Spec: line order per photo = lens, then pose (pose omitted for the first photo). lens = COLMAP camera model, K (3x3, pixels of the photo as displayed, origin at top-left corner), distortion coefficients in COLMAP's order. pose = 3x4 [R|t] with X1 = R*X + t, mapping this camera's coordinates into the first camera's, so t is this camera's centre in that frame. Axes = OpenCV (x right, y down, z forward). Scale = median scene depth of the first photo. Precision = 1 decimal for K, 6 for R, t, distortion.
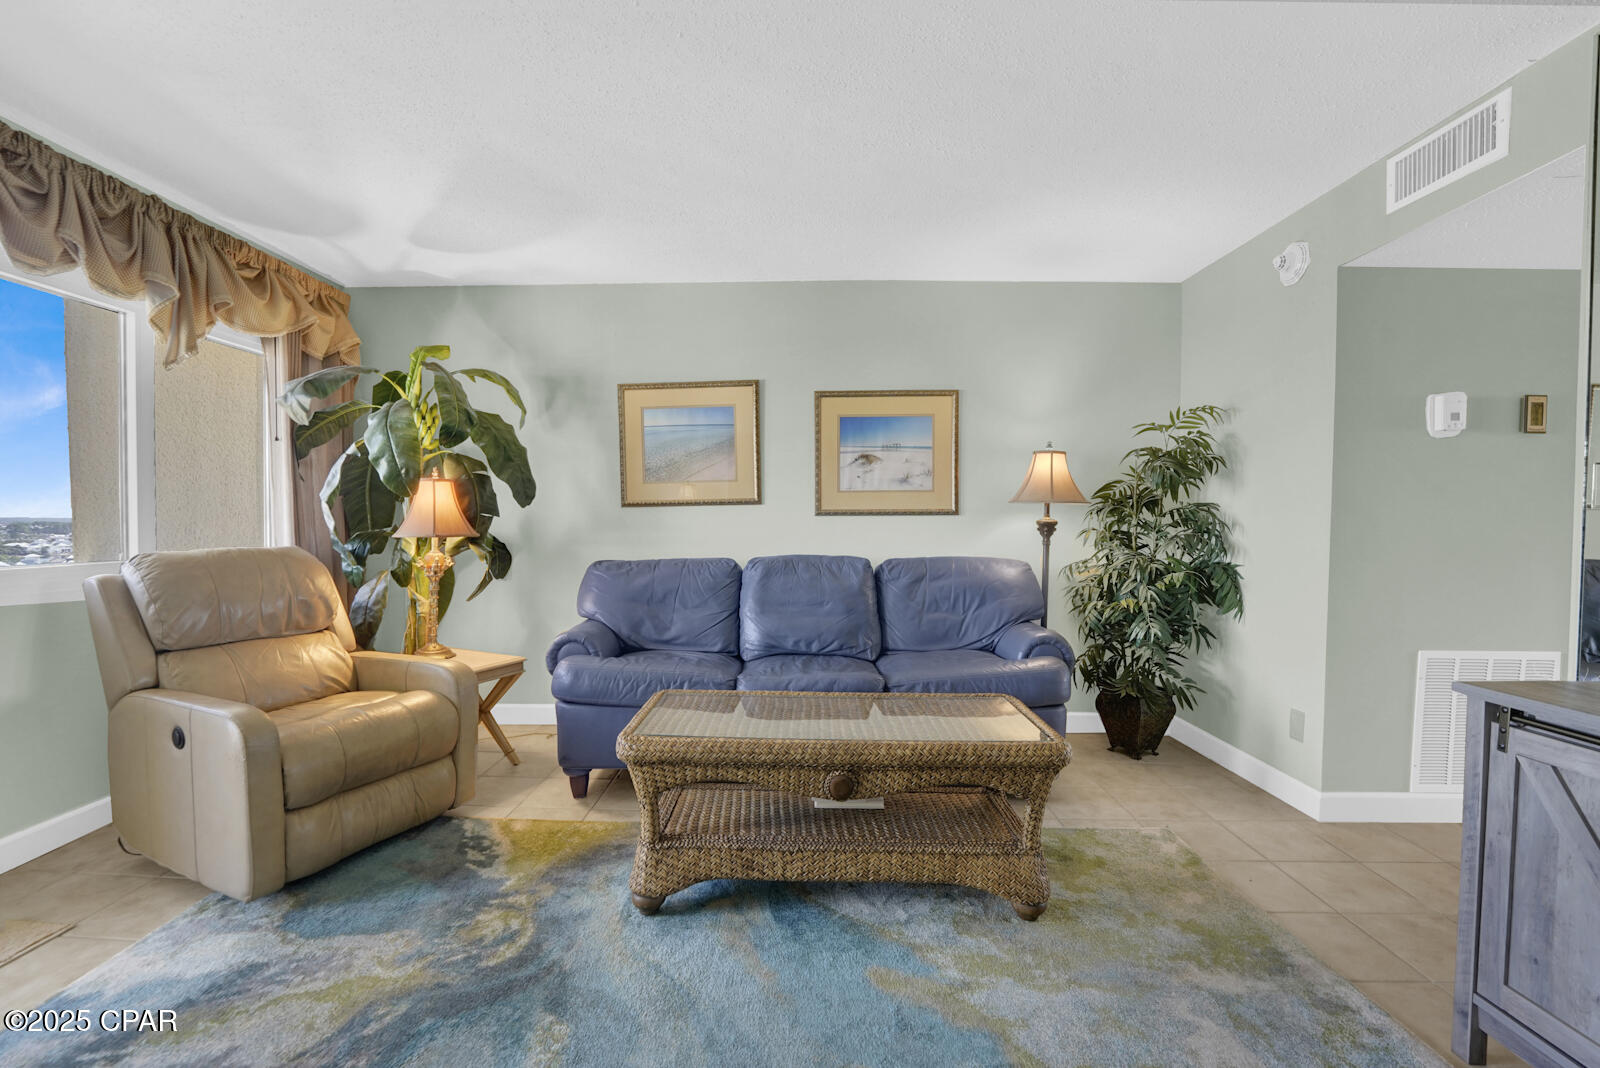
lens RADIAL K [[655.9, 0, 784.0], [0, 655.9, 535.4], [0, 0, 1]] dist [-0.025412, 0.000825]
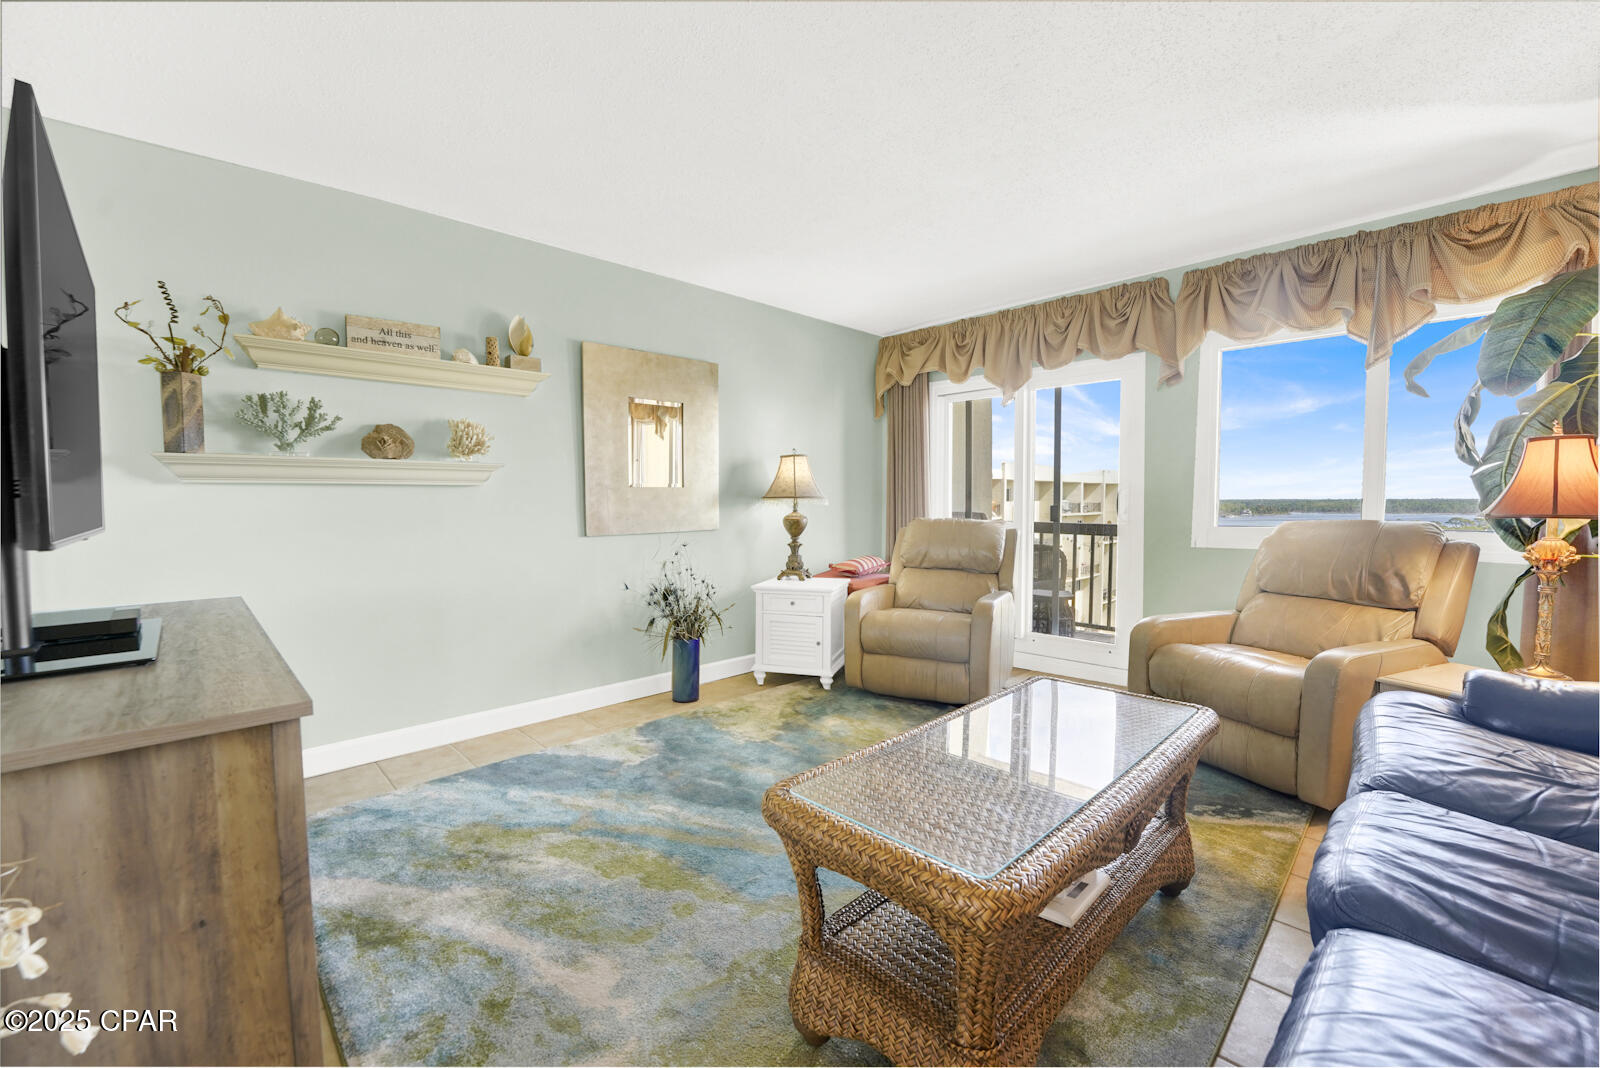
lens RADIAL K [[655.9, 0, 784.0], [0, 655.9, 535.4], [0, 0, 1]] dist [-0.025412, 0.000825]
pose [[-0.700154, 0.040540, -0.712840, 0.604629], [-0.003477, 0.998181, 0.060183, -0.019539], [0.713983, 0.044616, -0.698740, 0.966455]]
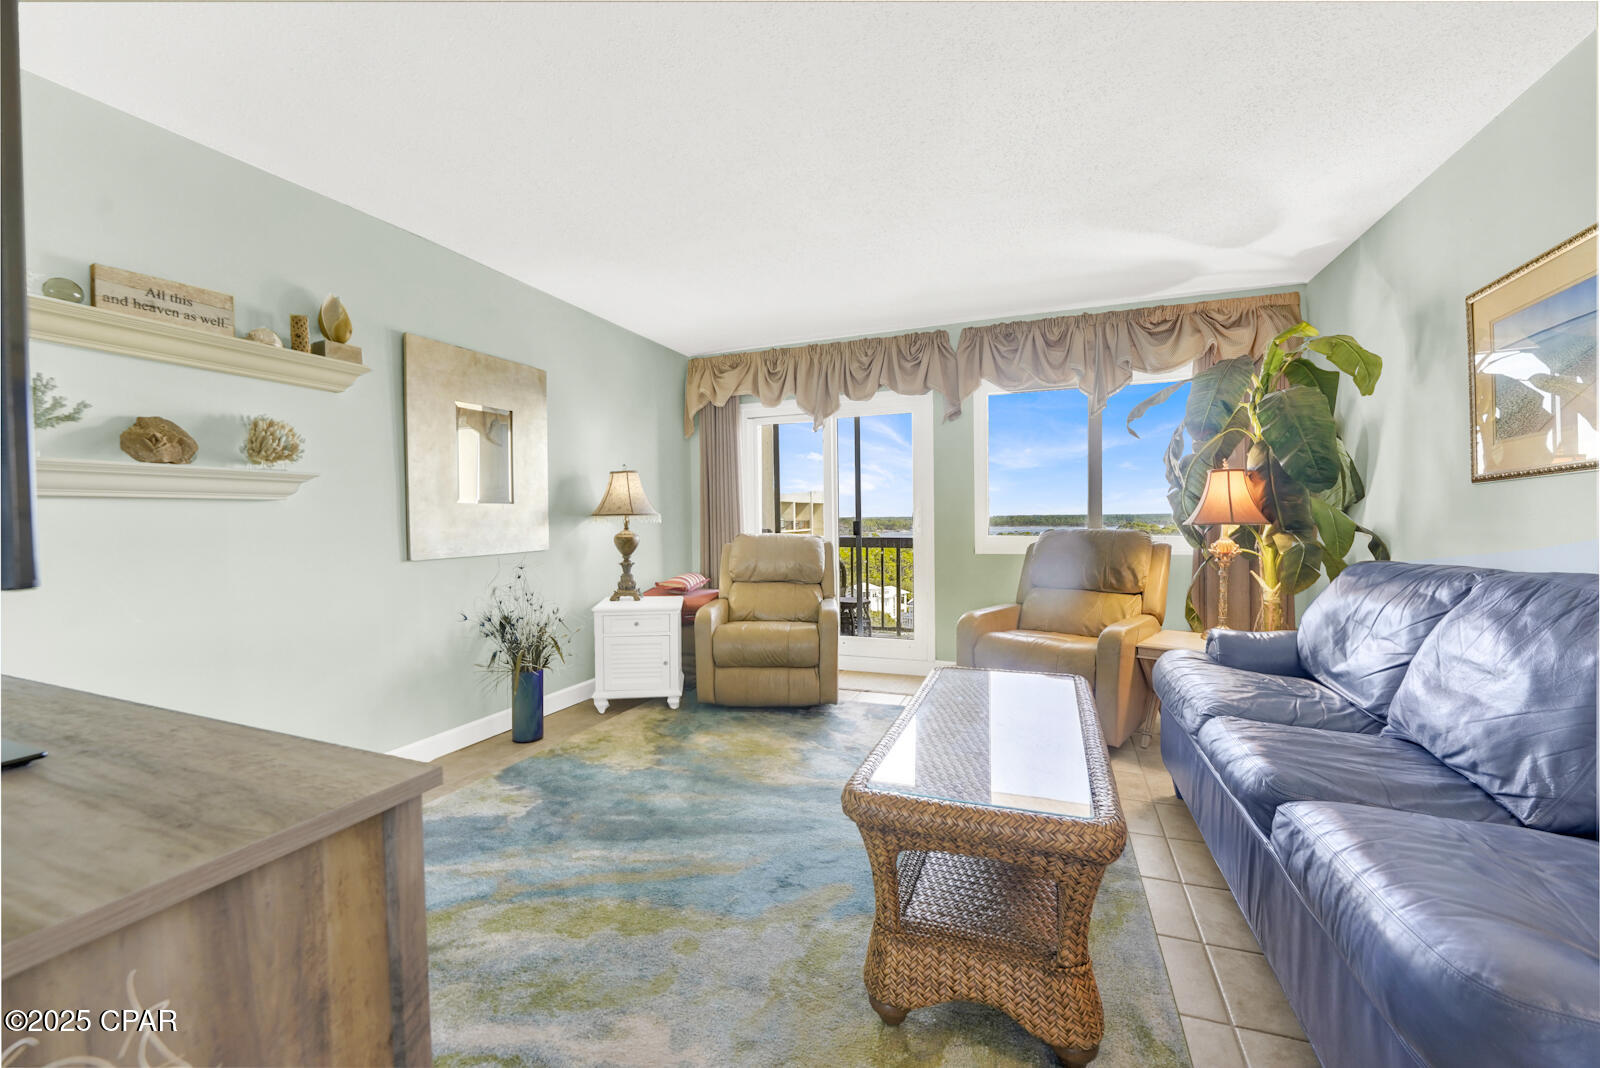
lens RADIAL K [[655.9, 0, 784.0], [0, 655.9, 535.4], [0, 0, 1]] dist [-0.025412, 0.000825]
pose [[-0.341923, 0.028732, -0.939289, 0.760570], [0.000576, 0.999539, 0.030366, -0.014115], [0.939728, 0.009841, -0.341782, 0.751073]]
